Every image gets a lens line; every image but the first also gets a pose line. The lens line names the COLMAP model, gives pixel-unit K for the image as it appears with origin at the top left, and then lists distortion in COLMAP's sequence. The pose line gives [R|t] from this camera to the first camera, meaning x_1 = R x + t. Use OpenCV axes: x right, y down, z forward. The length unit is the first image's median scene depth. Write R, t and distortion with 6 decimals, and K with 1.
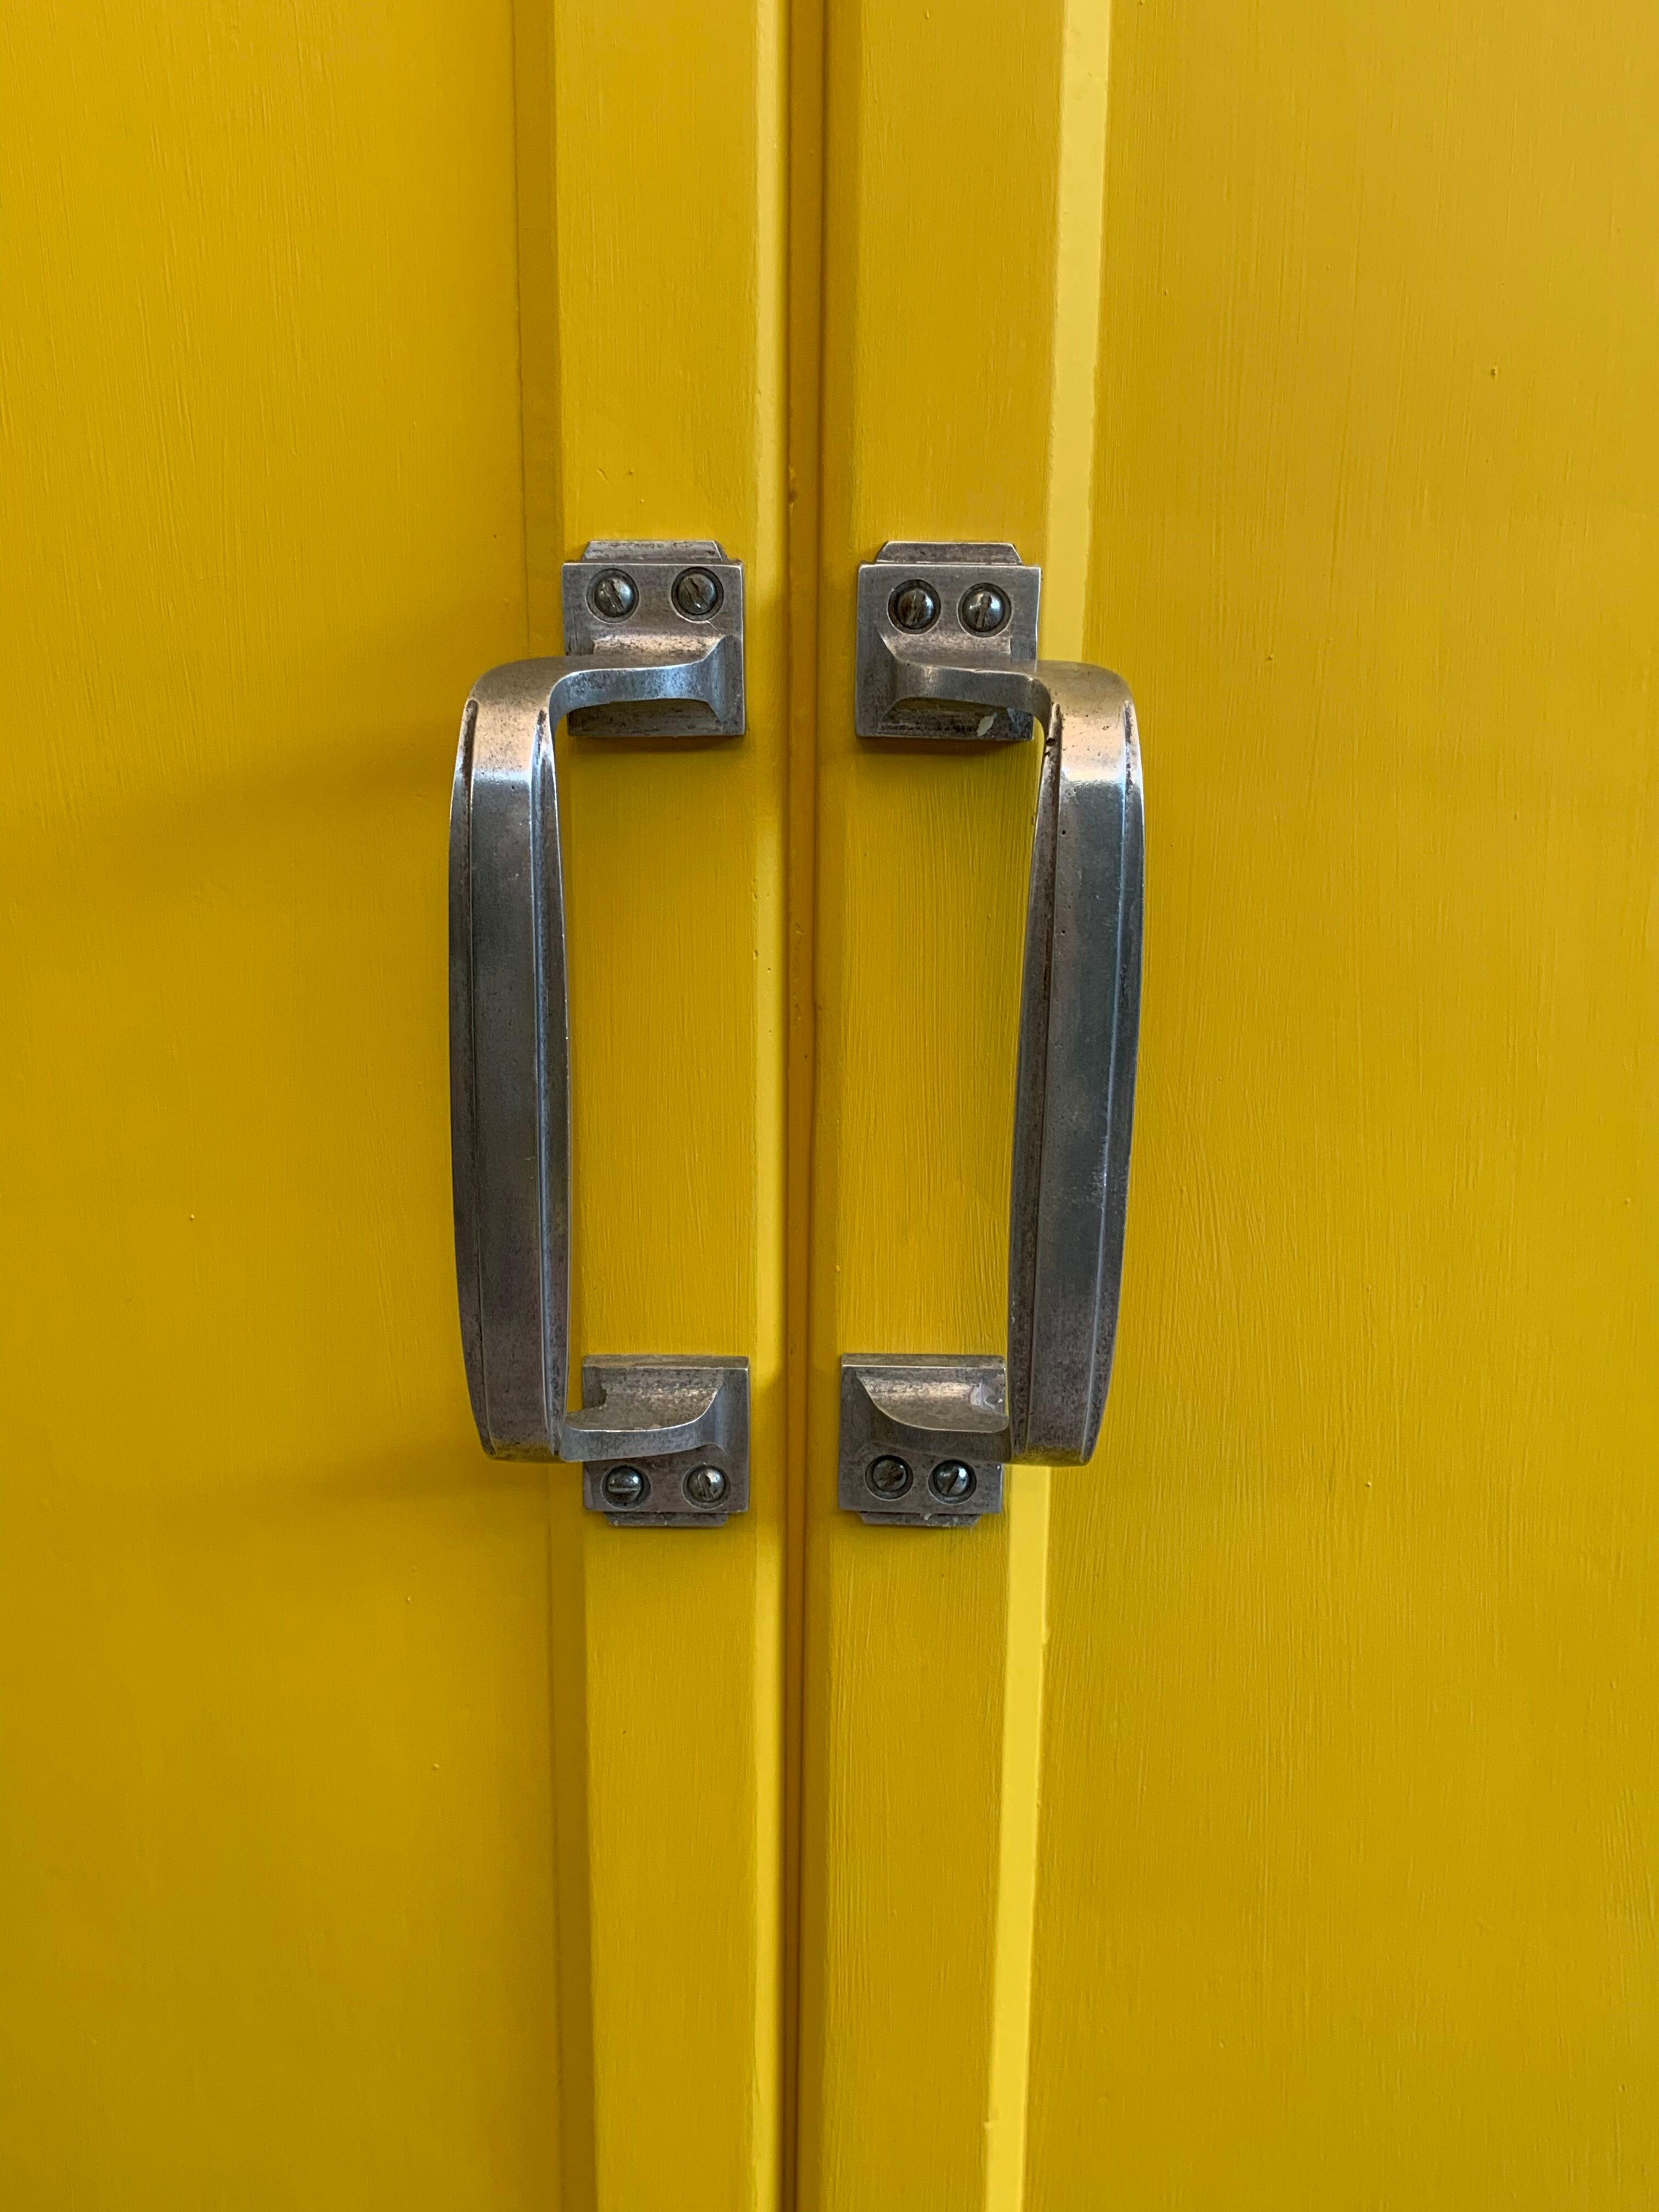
lens RADIAL K [[2177.8, 0, 819.8], [0, 2177.8, 1105.2], [0, 0, 1]] dist [0.056951, 0.000000]
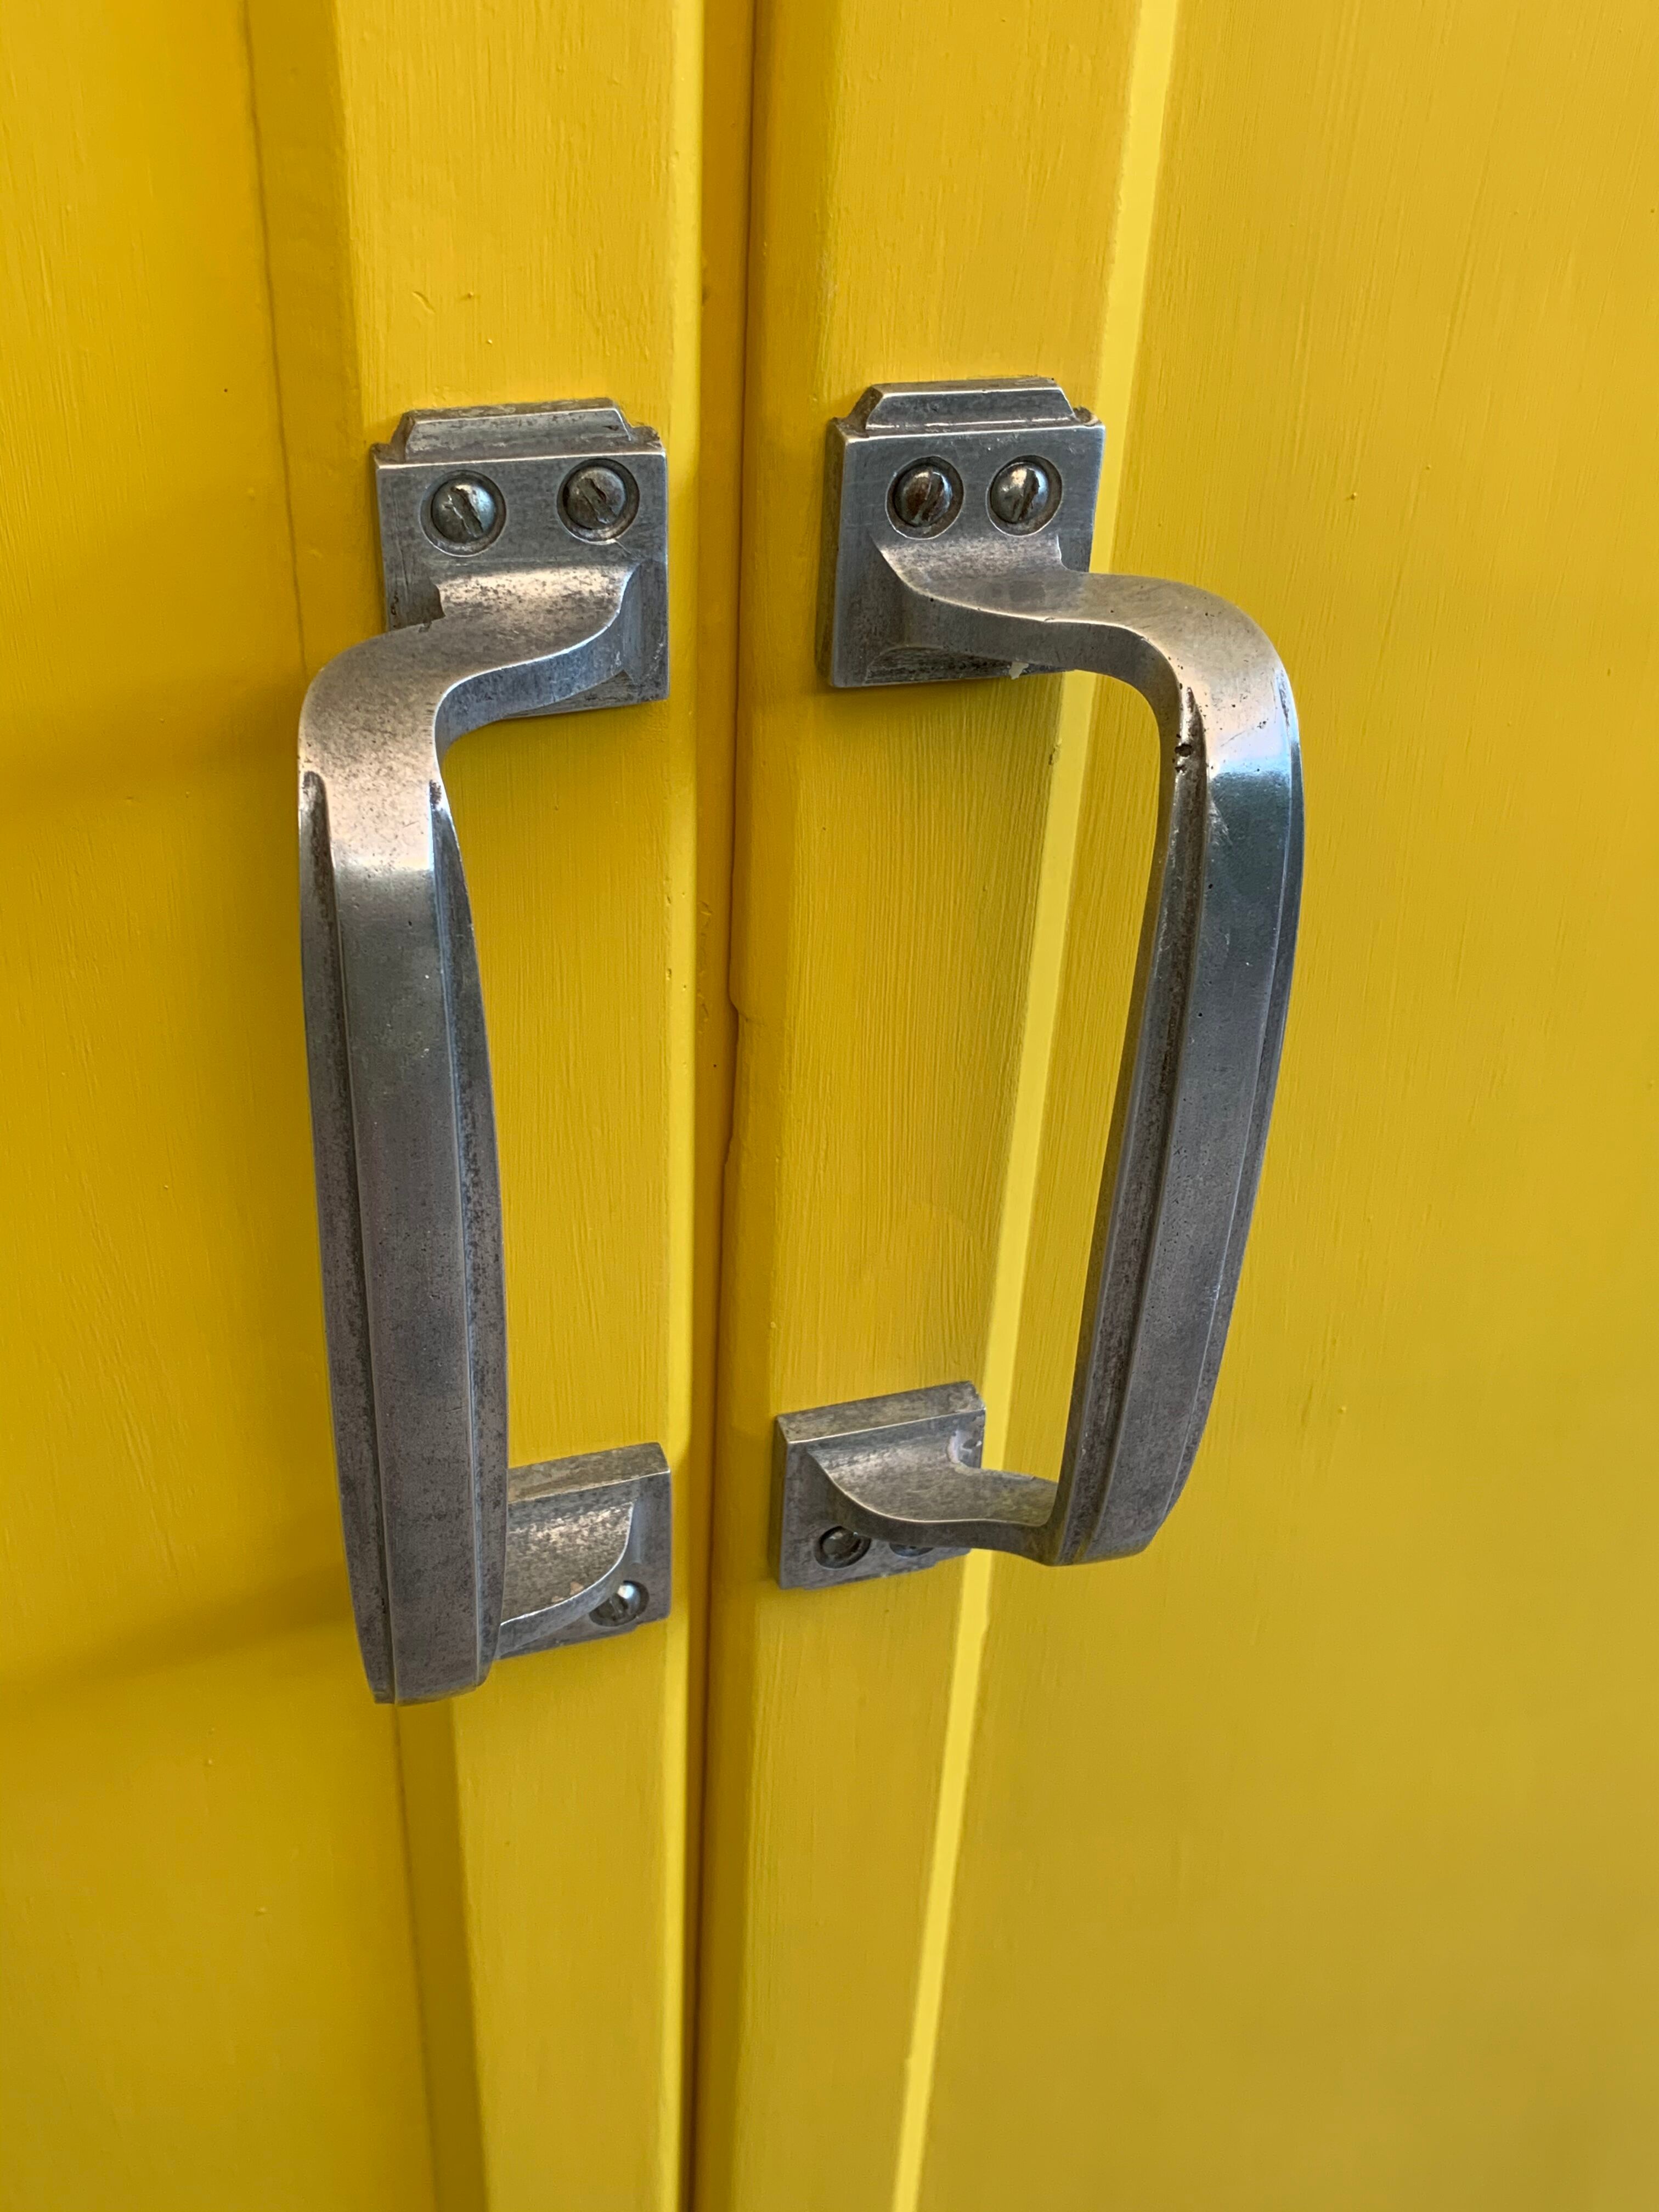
lens RADIAL K [[2248.7, 0, 835.3], [0, 2248.7, 1105.2], [0, 0, 1]] dist [0.010624, 0.000000]
pose [[0.948958, -0.145007, 0.280091, -0.195416], [0.045934, 0.942117, 0.332122, -0.279416], [-0.312039, -0.302304, 0.900691, 0.345493]]
